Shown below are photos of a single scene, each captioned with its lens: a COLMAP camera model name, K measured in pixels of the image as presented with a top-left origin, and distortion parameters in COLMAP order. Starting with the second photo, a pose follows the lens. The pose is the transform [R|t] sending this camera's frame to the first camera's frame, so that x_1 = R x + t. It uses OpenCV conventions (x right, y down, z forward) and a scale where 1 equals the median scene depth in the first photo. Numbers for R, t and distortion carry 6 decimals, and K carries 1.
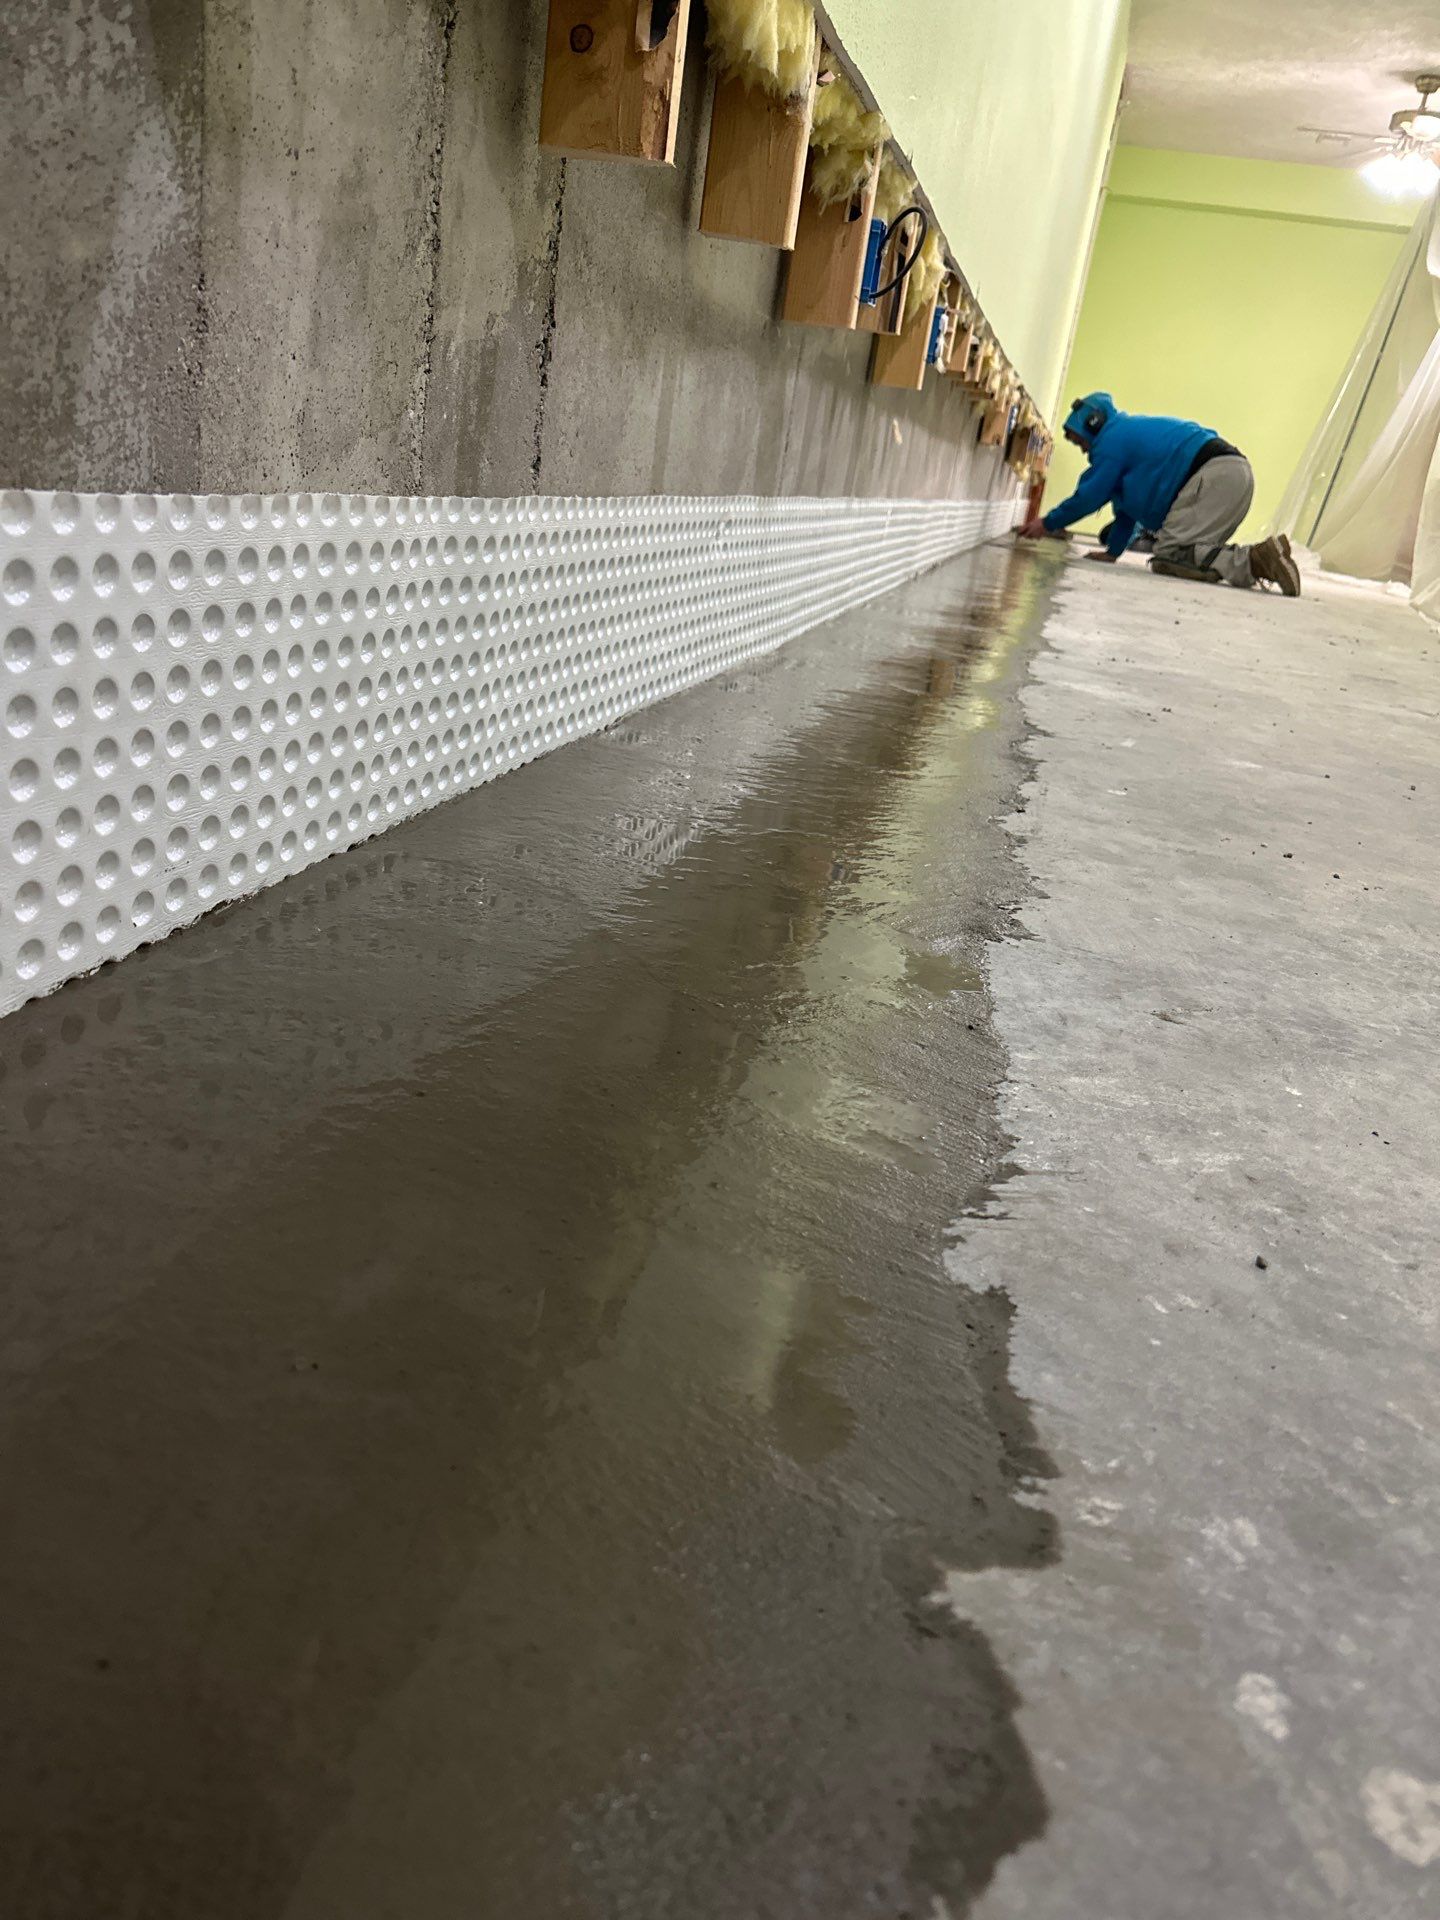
lens RADIAL K [[1418.4, 0, 717.2], [0, 1418.4, 954.0], [0, 0, 1]] dist [0.001079, -0.005449]
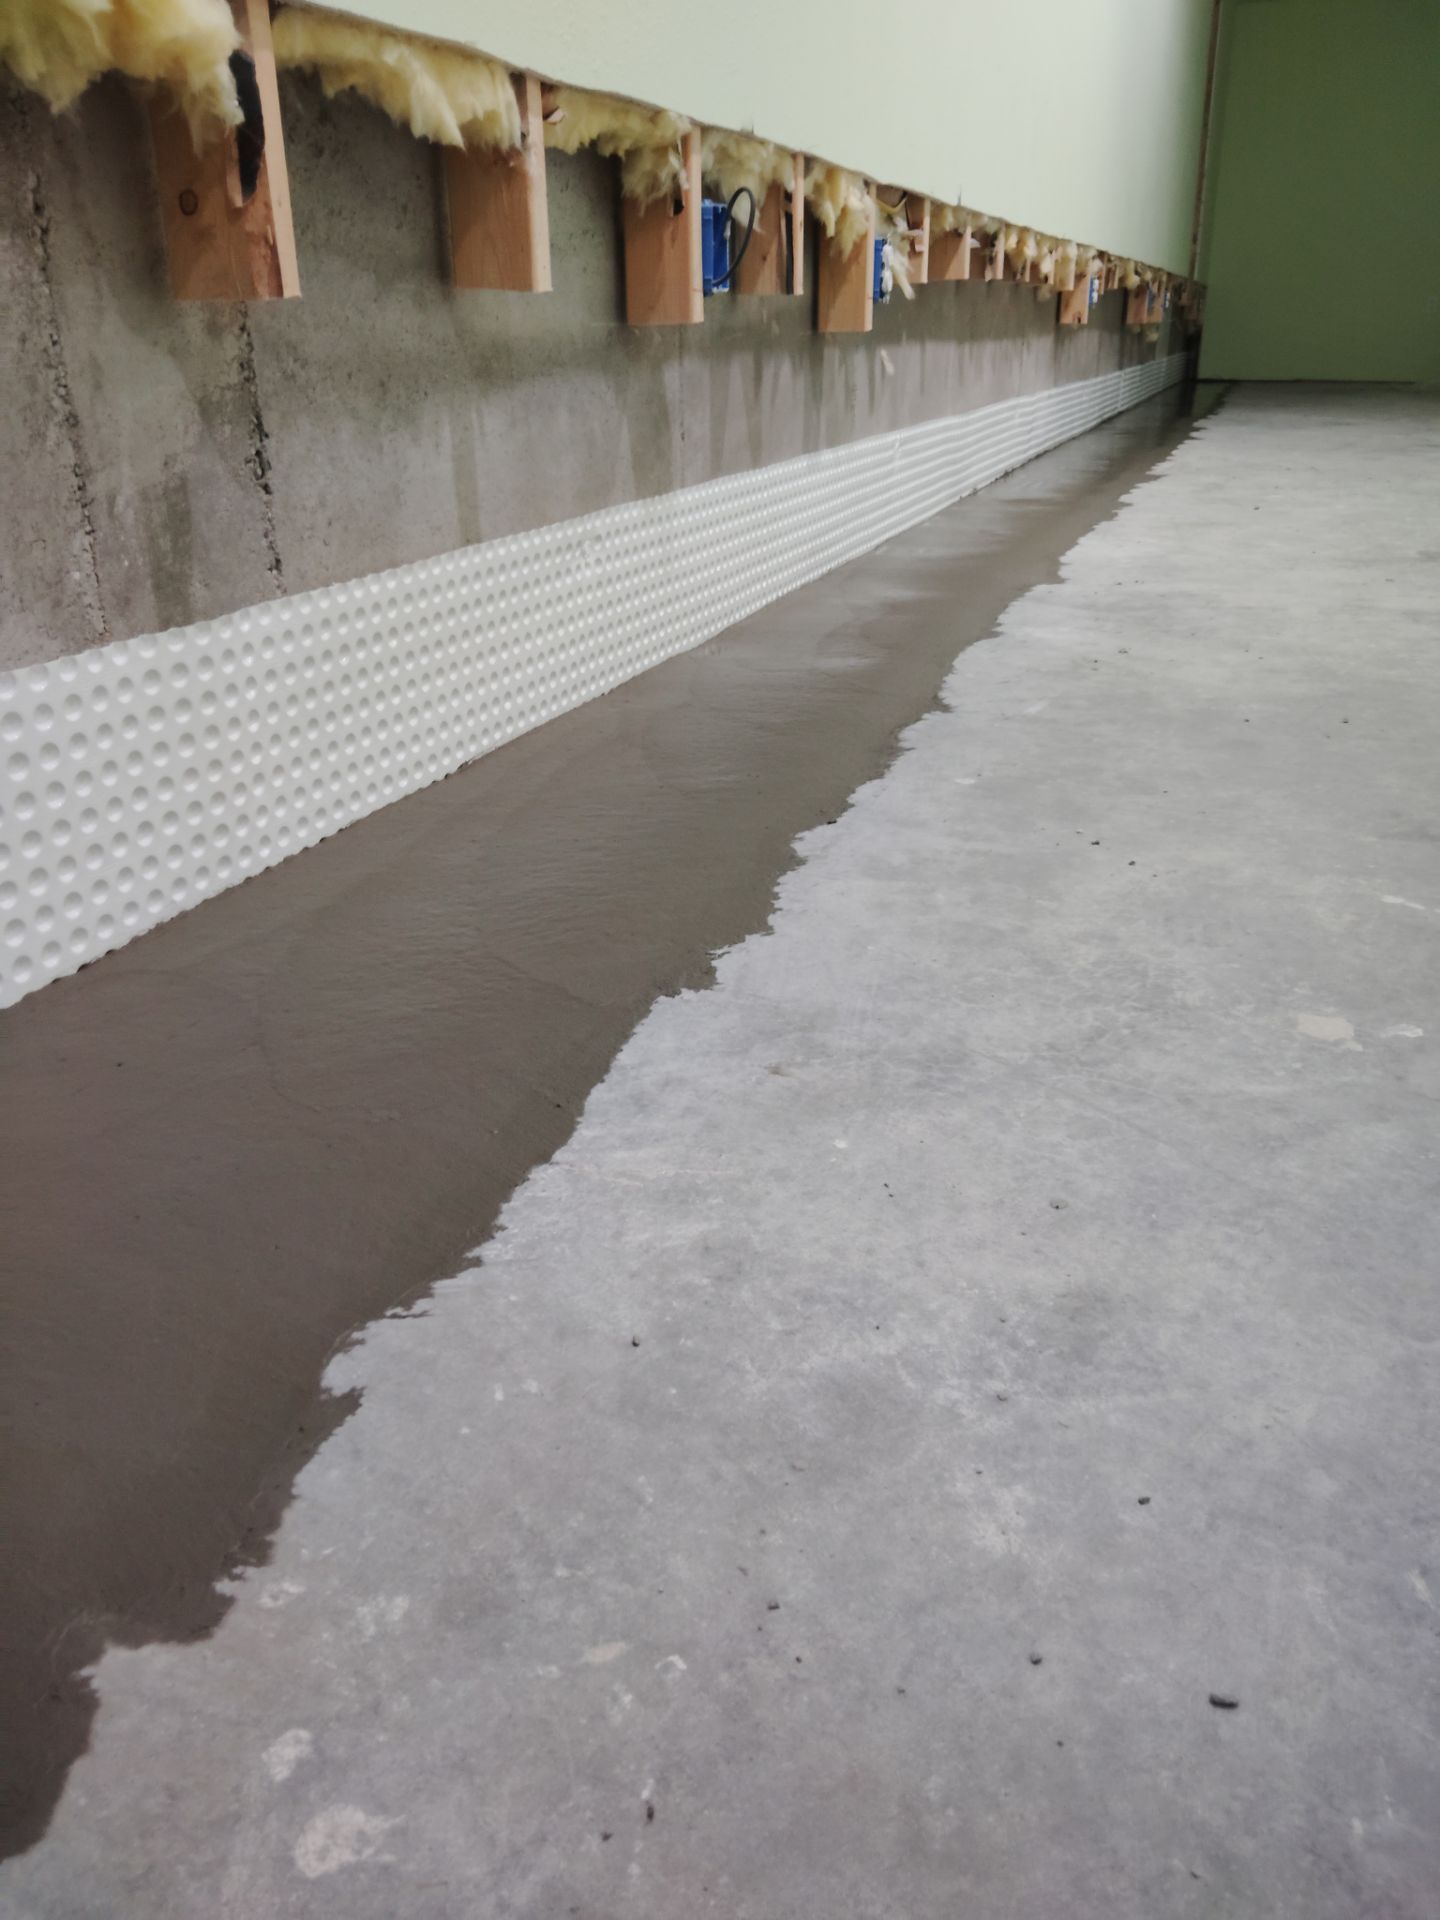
lens RADIAL K [[1488.3, 0, 720.0], [0, 1488.3, 960.0], [0, 0, 1]] dist [0.085447, -0.160425]
pose [[0.984617, -0.088450, -0.150688, 0.387424], [0.096383, 0.994273, 0.046174, -0.080093], [0.145740, -0.059987, 0.987503, -0.093719]]
